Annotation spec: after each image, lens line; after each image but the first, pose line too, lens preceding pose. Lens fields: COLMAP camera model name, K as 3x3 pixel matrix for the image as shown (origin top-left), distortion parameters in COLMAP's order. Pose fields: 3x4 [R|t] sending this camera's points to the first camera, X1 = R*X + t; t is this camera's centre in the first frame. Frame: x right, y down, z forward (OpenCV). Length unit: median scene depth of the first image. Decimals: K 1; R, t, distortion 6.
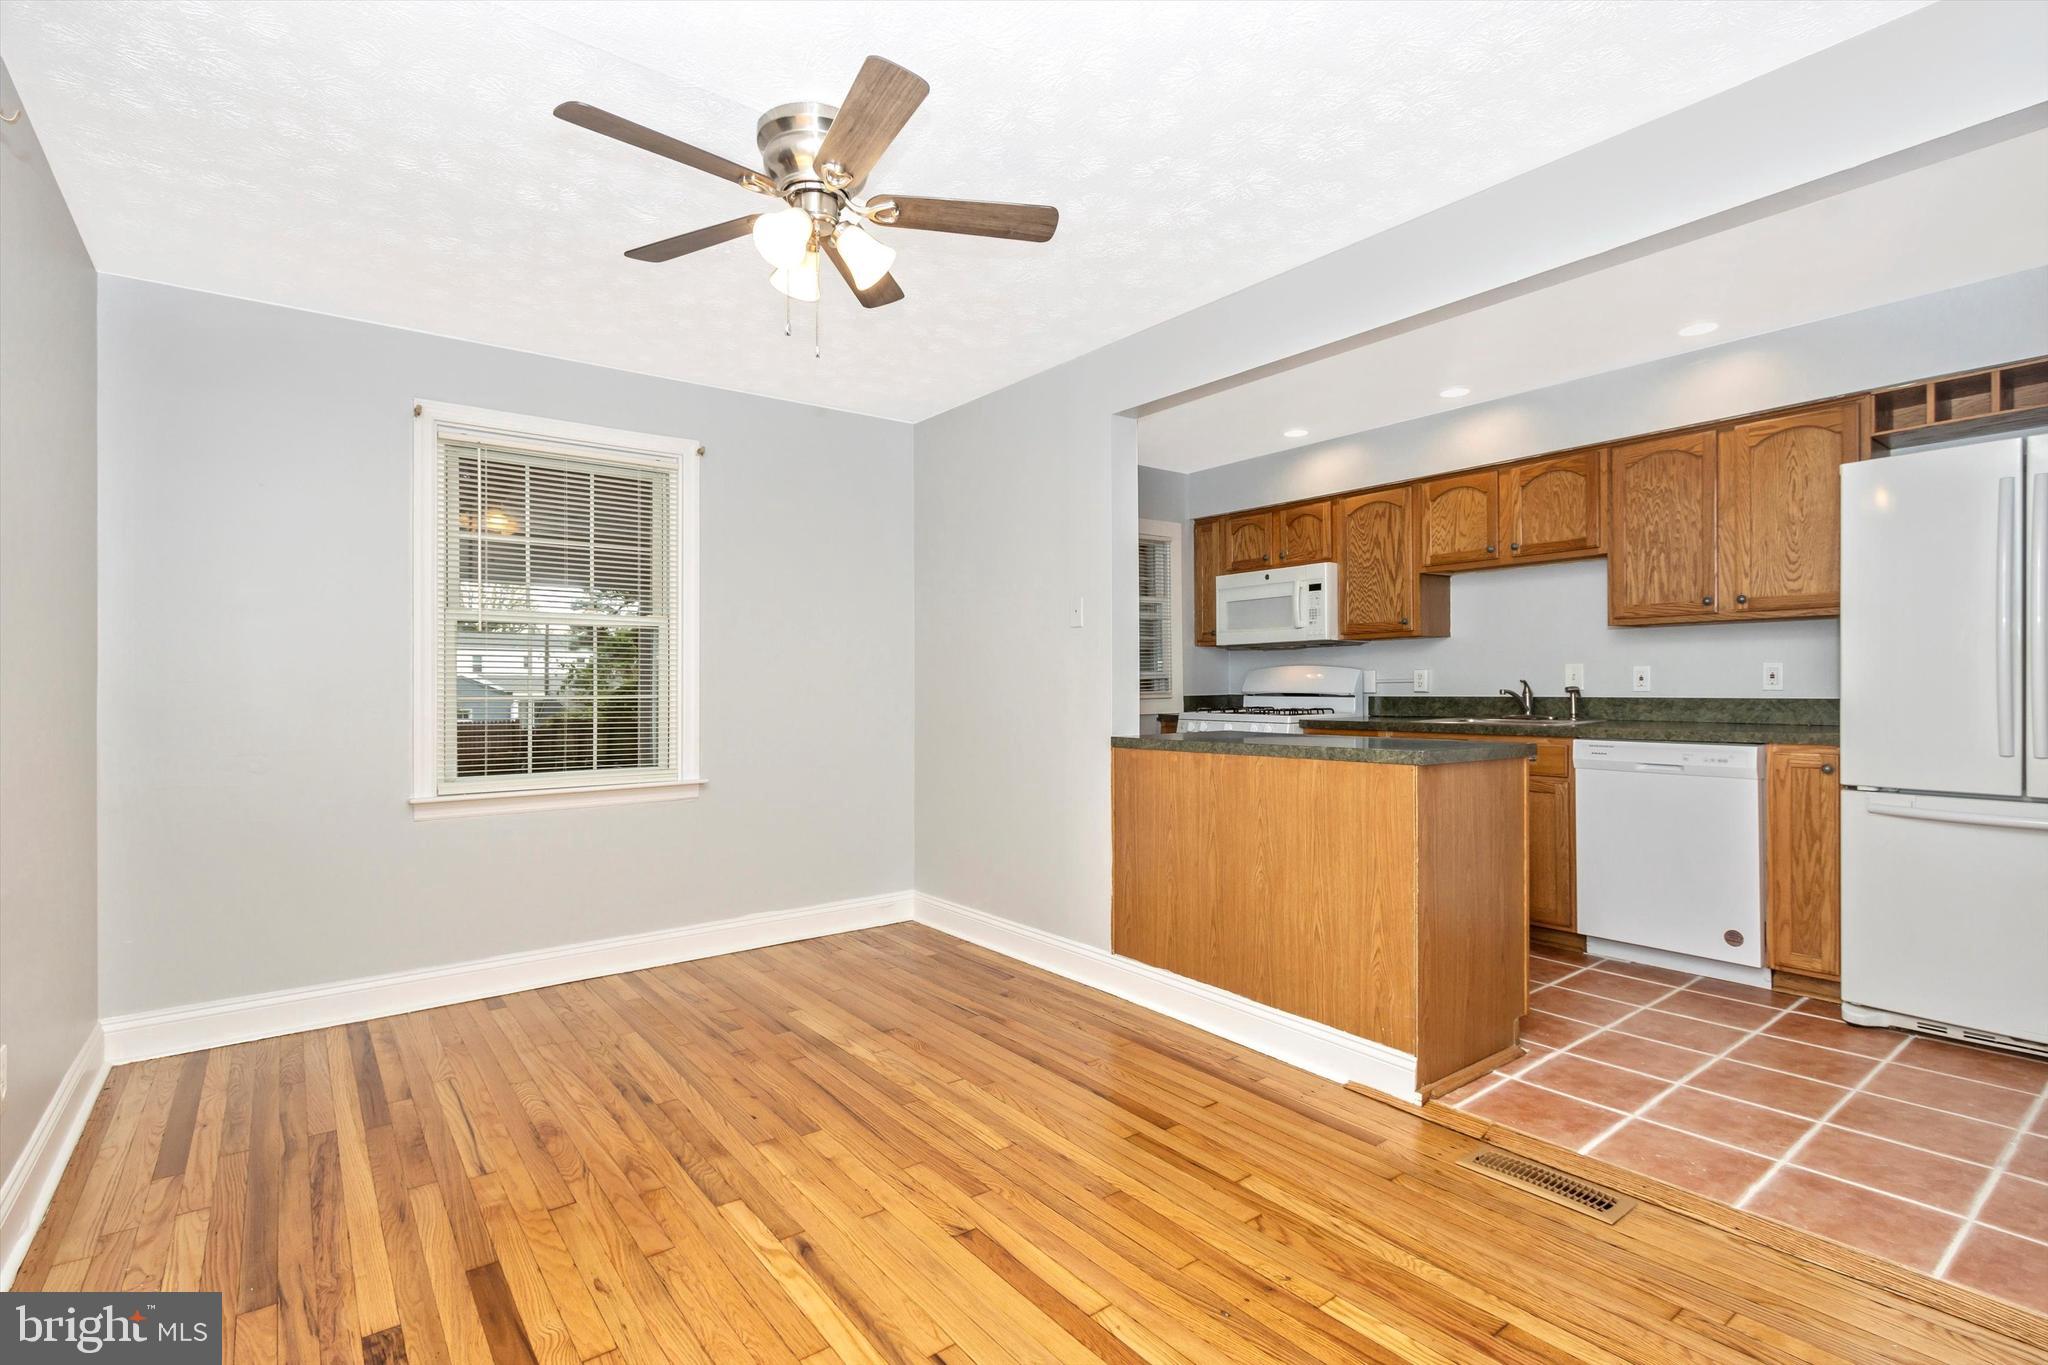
lens RADIAL K [[962.8, 0, 1024.0], [0, 962.8, 682.5], [0, 0, 1]] dist [0.000489, 0.000121]
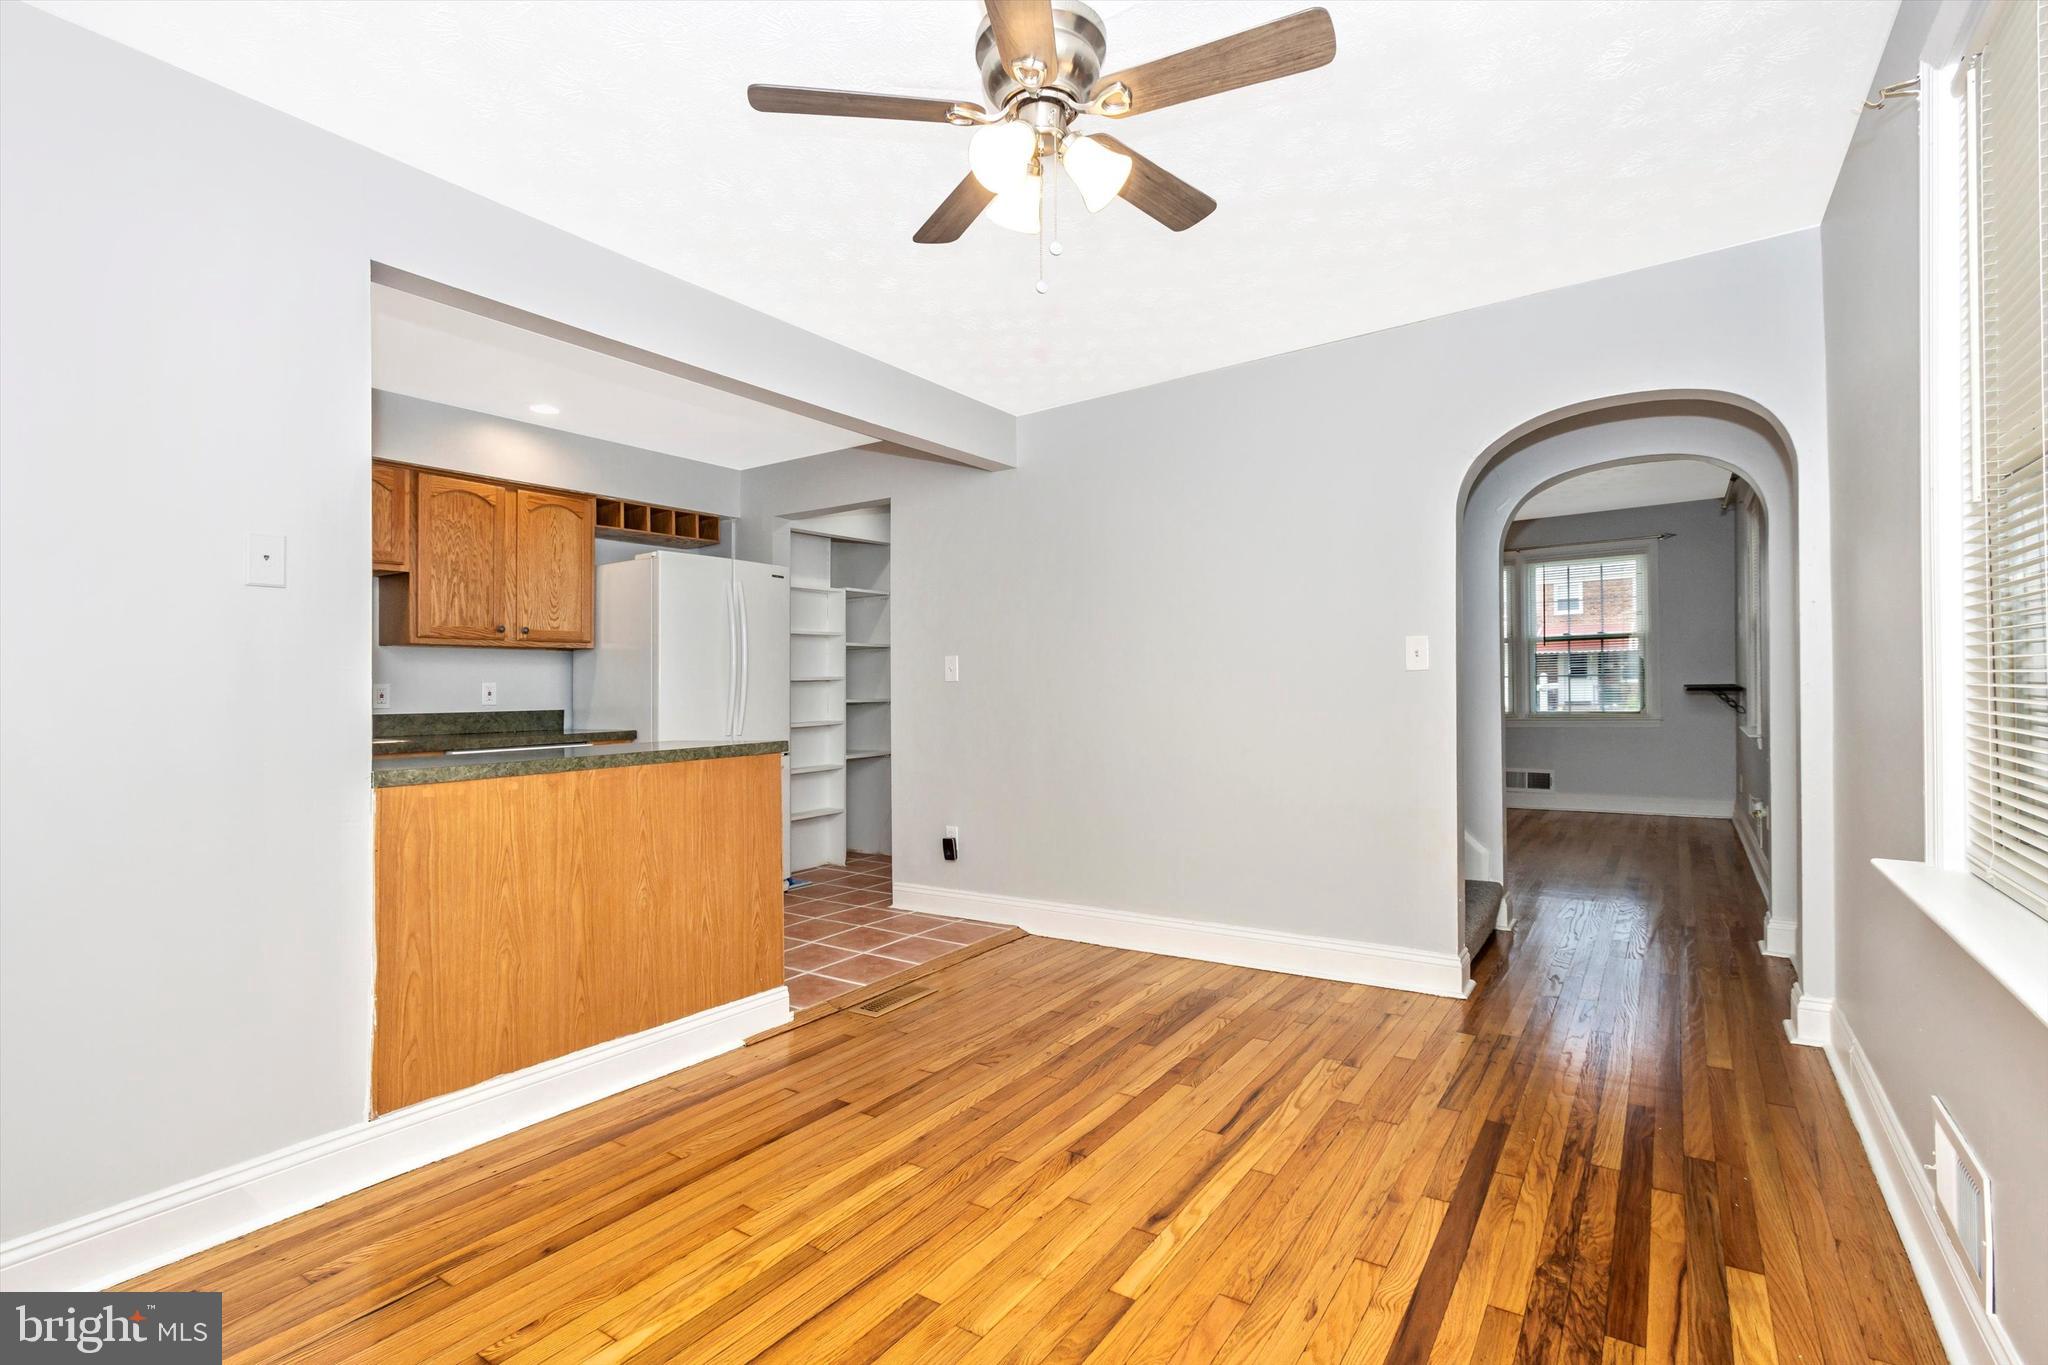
lens RADIAL K [[941.0, 0, 1022.5], [0, 941.0, 700.1], [0, 0, 1]] dist [0.002517, 0.000137]
pose [[-0.304663, 0.006837, 0.952436, -0.761886], [0.020477, 0.999790, -0.000626, 0.021885], [-0.952240, 0.019312, -0.304739, 0.953645]]
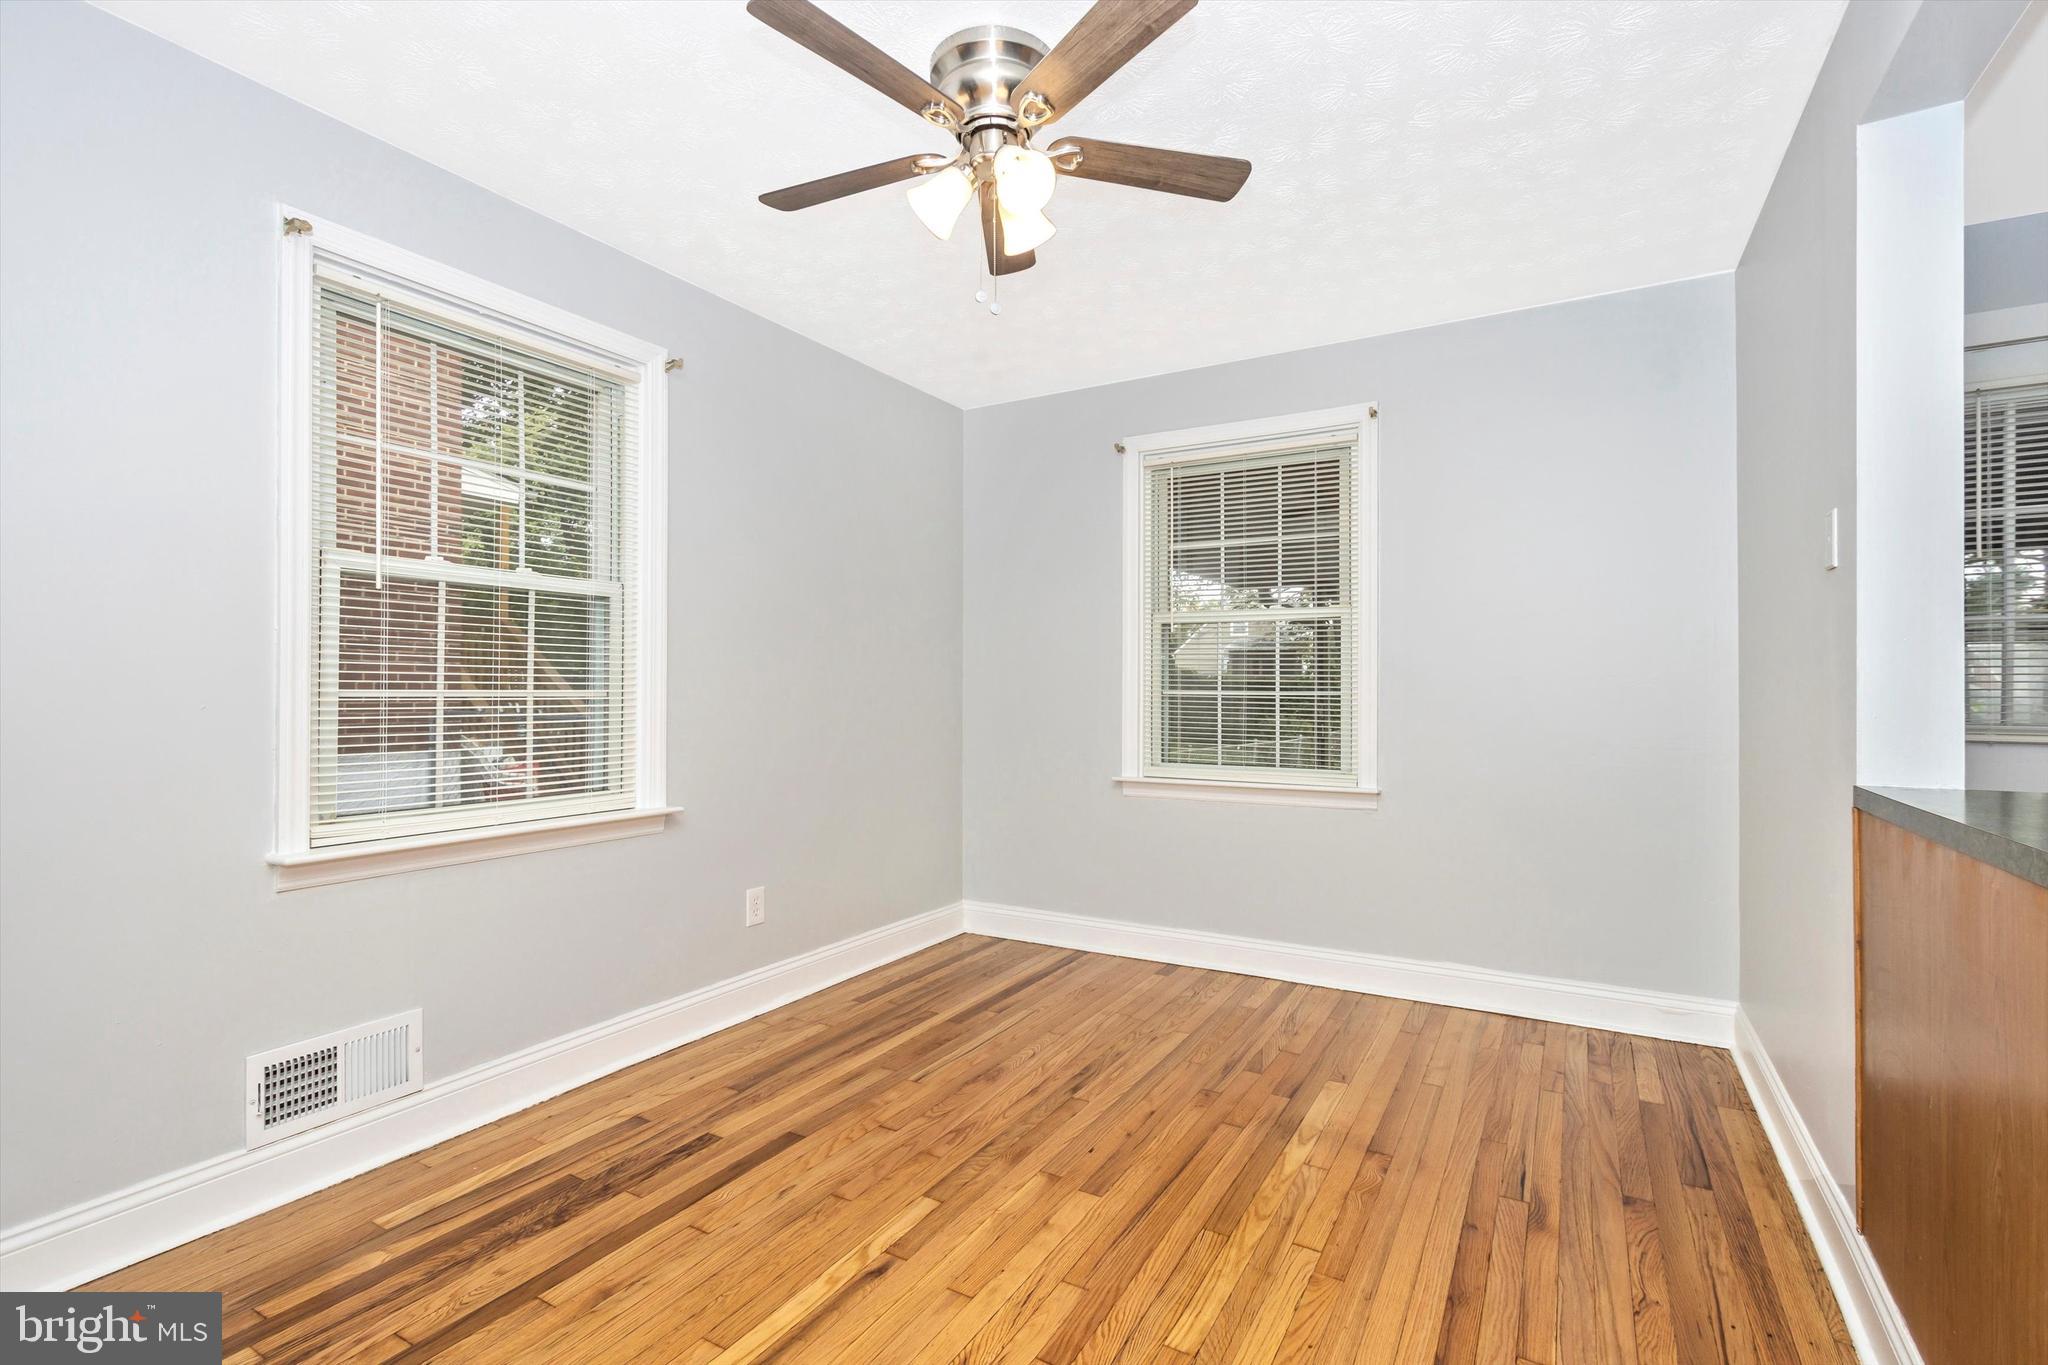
lens RADIAL K [[941.0, 0, 1022.5], [0, 941.0, 700.1], [0, 0, 1]] dist [0.002517, 0.000137]
pose [[0.377671, 0.020156, -0.925721, 0.452911], [0.000183, 0.999761, 0.021843, 0.000017], [0.925940, -0.008419, 0.377577, 0.522909]]
